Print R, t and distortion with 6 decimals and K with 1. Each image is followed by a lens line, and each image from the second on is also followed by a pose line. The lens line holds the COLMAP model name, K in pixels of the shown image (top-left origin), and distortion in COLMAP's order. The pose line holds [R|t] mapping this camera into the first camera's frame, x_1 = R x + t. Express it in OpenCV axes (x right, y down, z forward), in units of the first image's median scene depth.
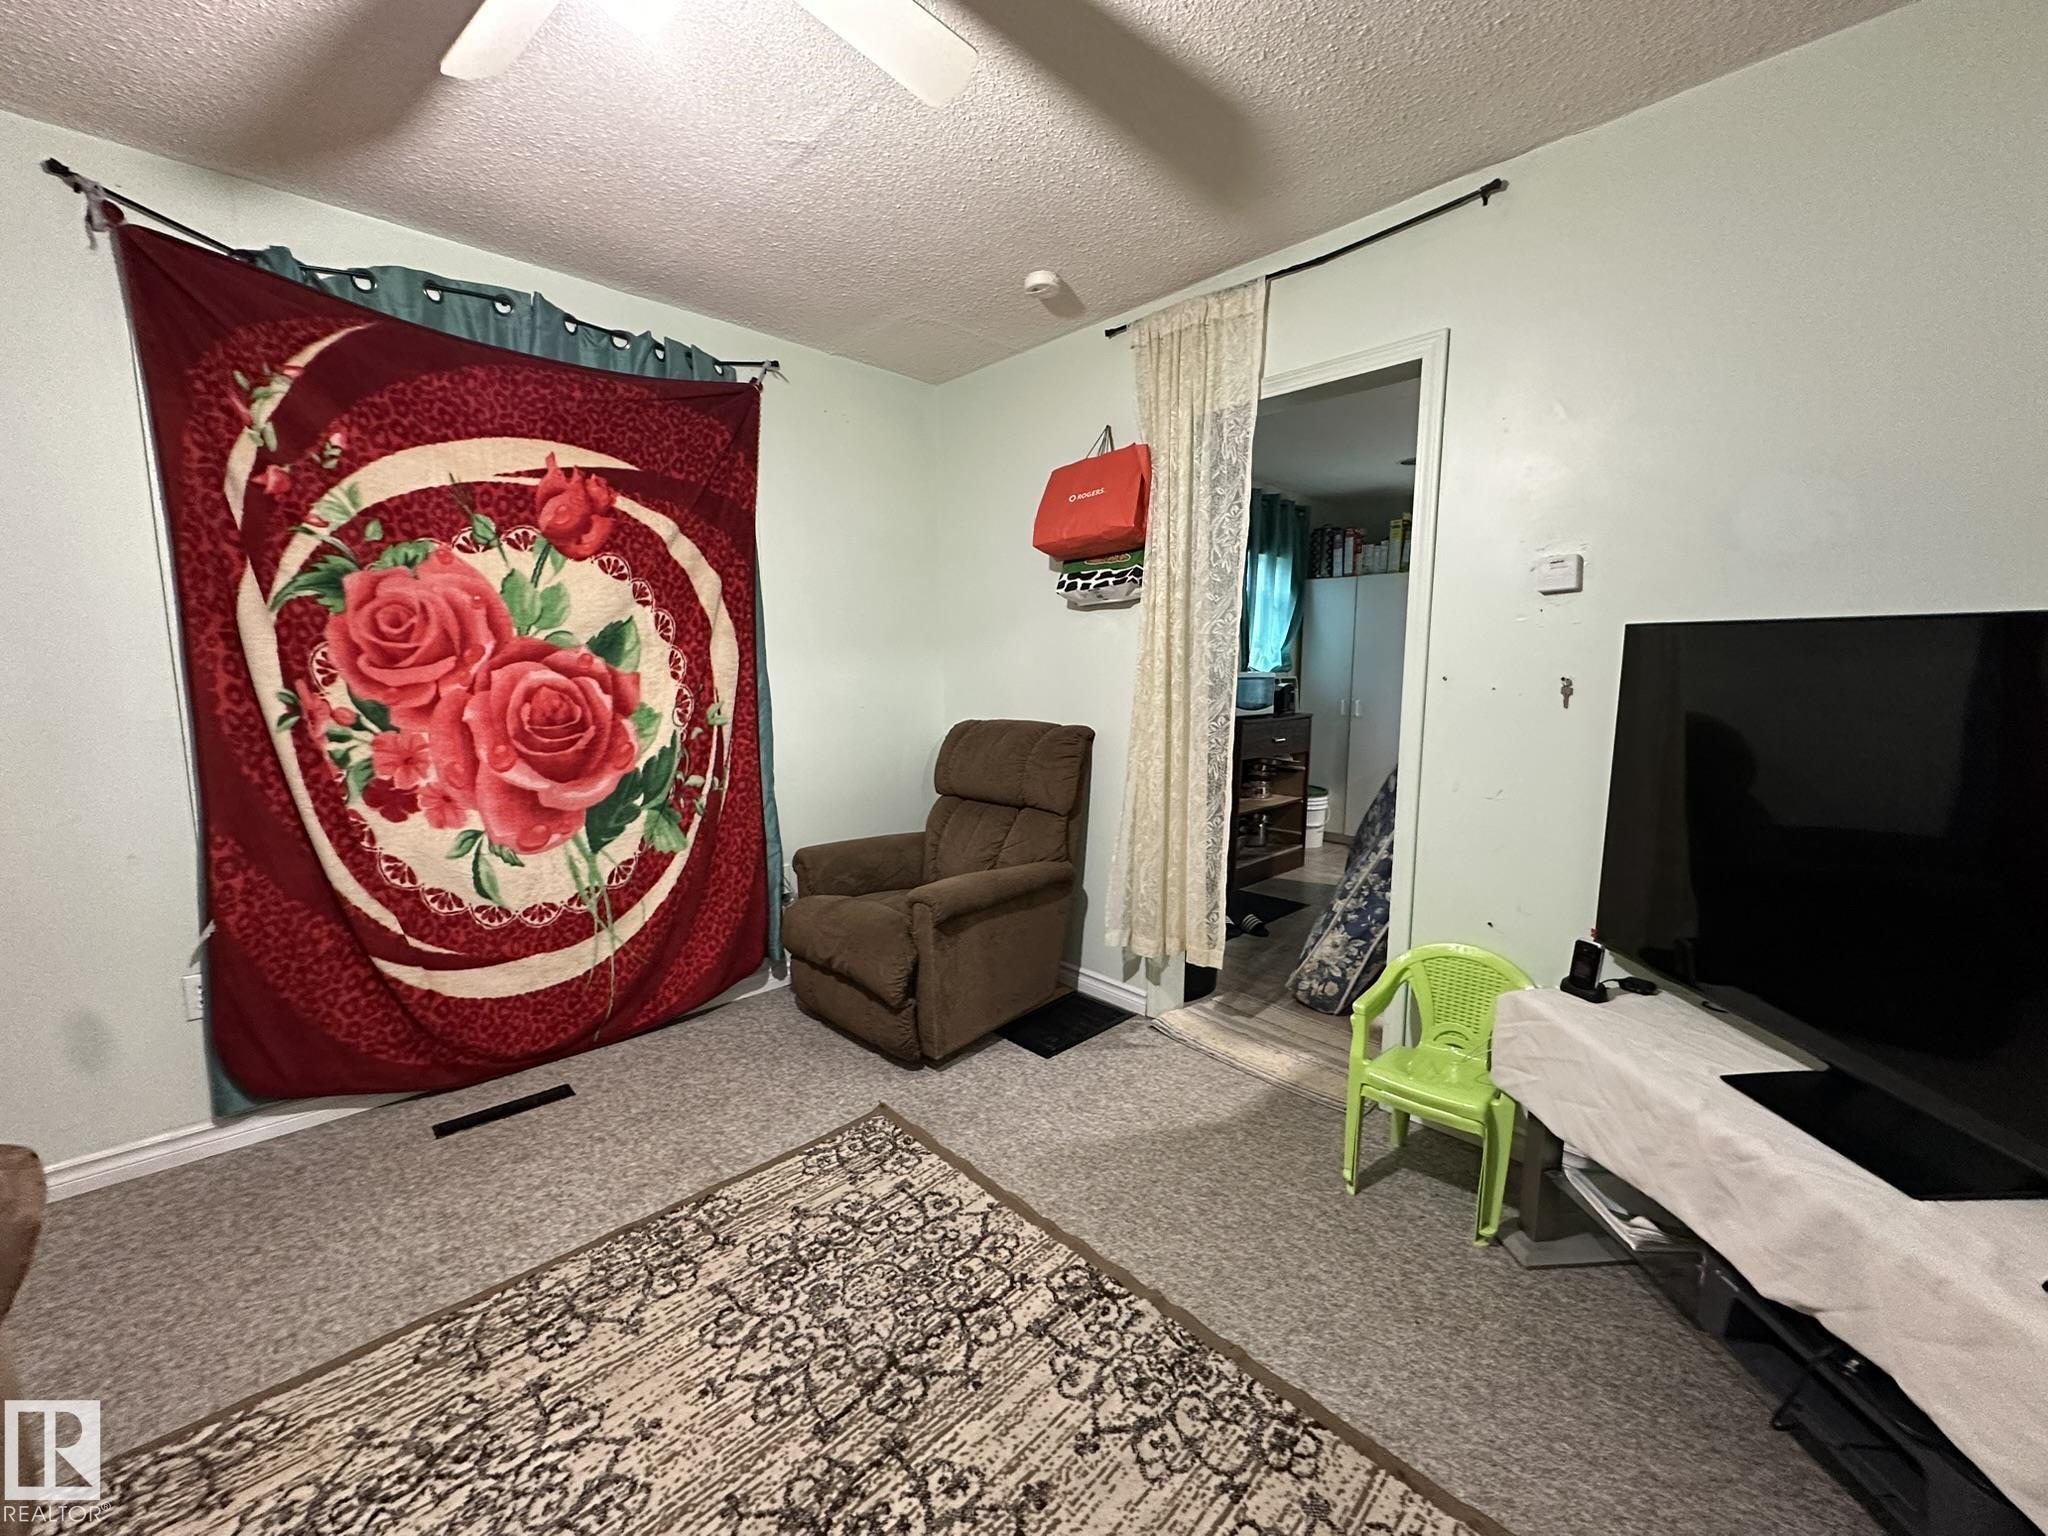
lens RADIAL K [[813.2, 0, 1019.1], [0, 813.2, 764.9], [0, 0, 1]] dist [-0.003929, 0.000654]
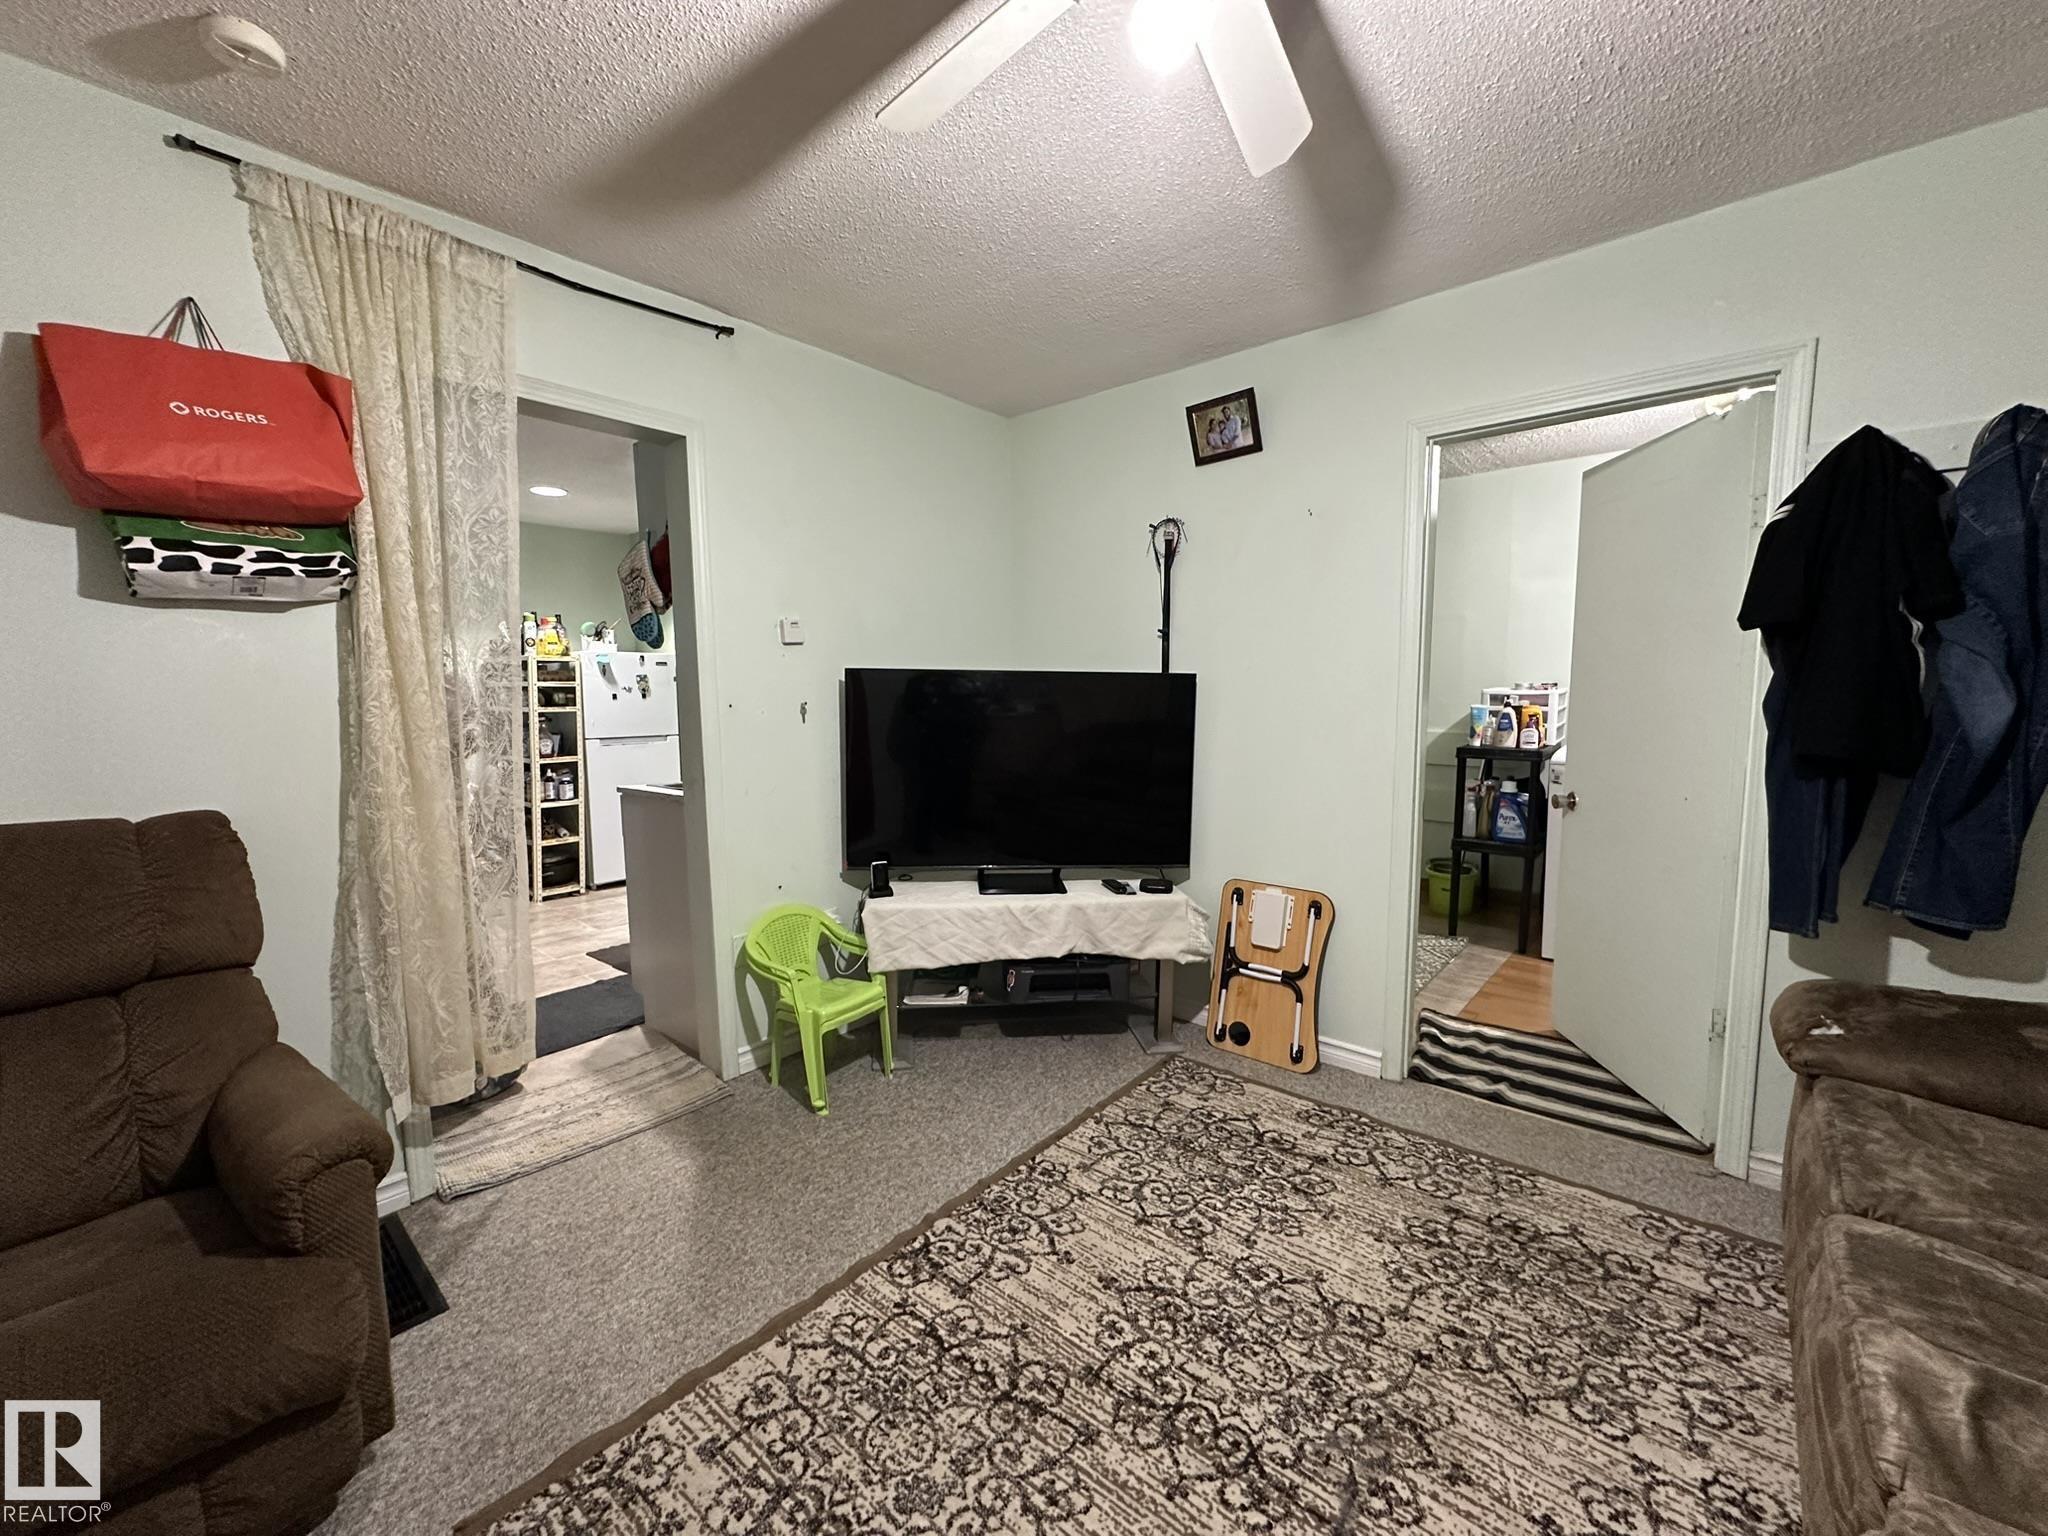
lens RADIAL K [[813.2, 0, 1027.3], [0, 813.2, 765.2], [0, 0, 1]] dist [-0.003929, 0.000654]
pose [[-0.098946, -0.093557, 0.990685, -0.843516], [0.133440, 0.985331, 0.106379, -0.098763], [-0.986105, 0.142723, -0.085011, 0.749618]]
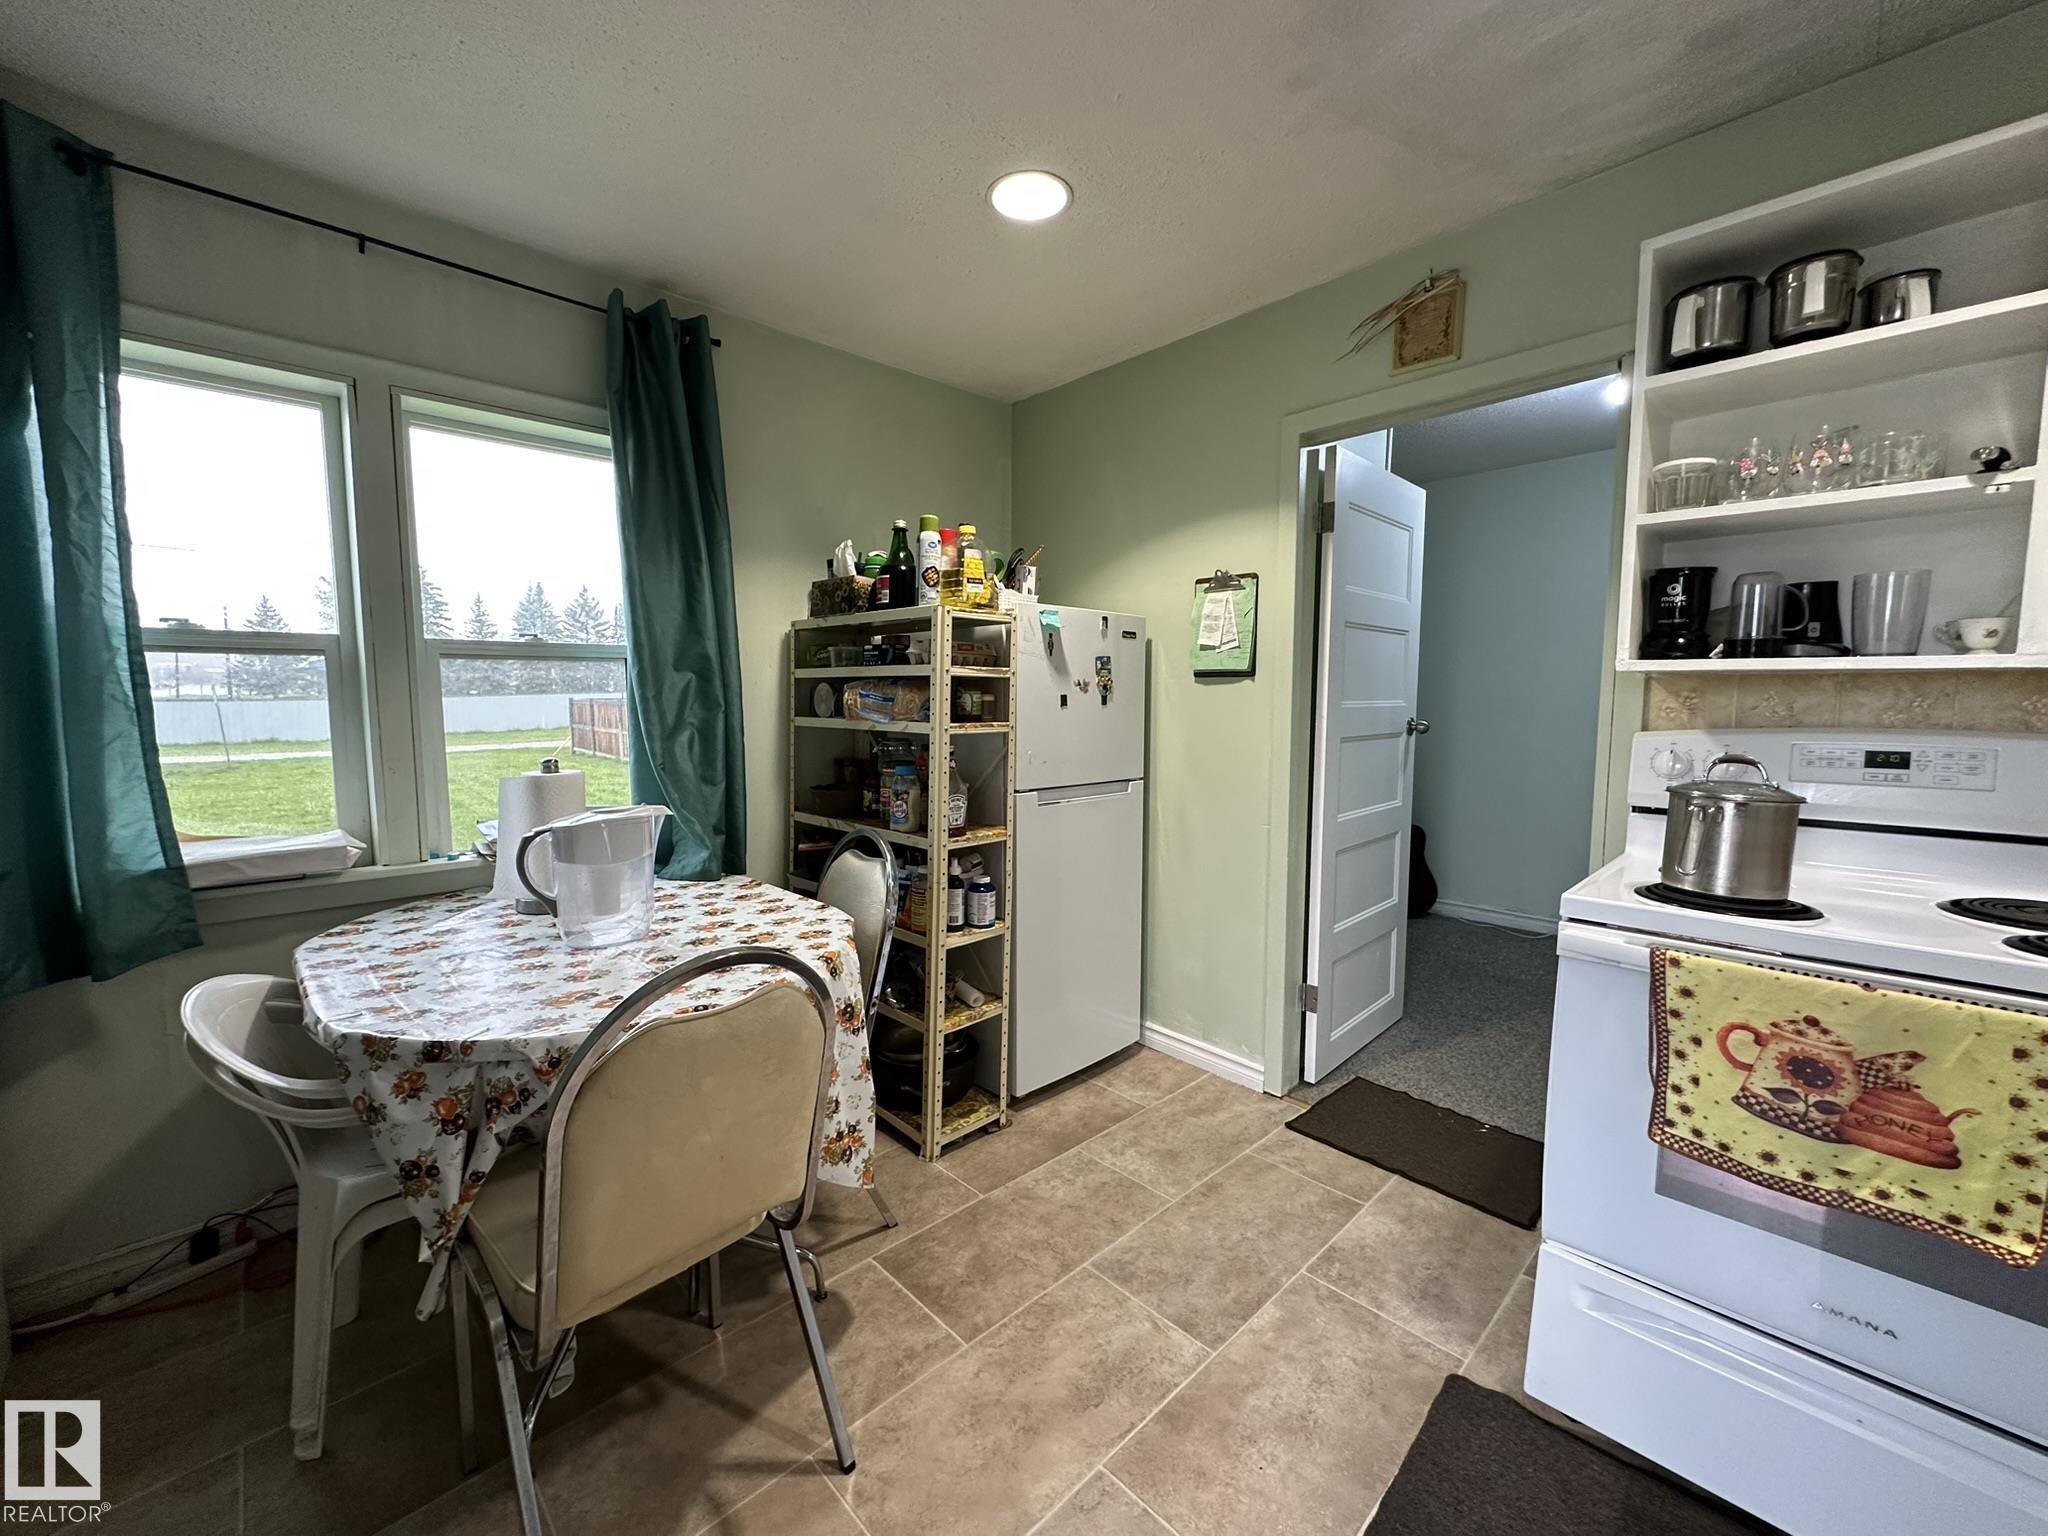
lens RADIAL K [[813.2, 0, 1021.5], [0, 813.2, 766.9], [0, 0, 1]] dist [-0.003929, 0.000654]
pose [[0.003979, -0.087222, 0.996181, 0.755568], [0.124910, 0.988430, 0.086044, -0.239421], [-0.992160, 0.124091, 0.014828, 1.936158]]
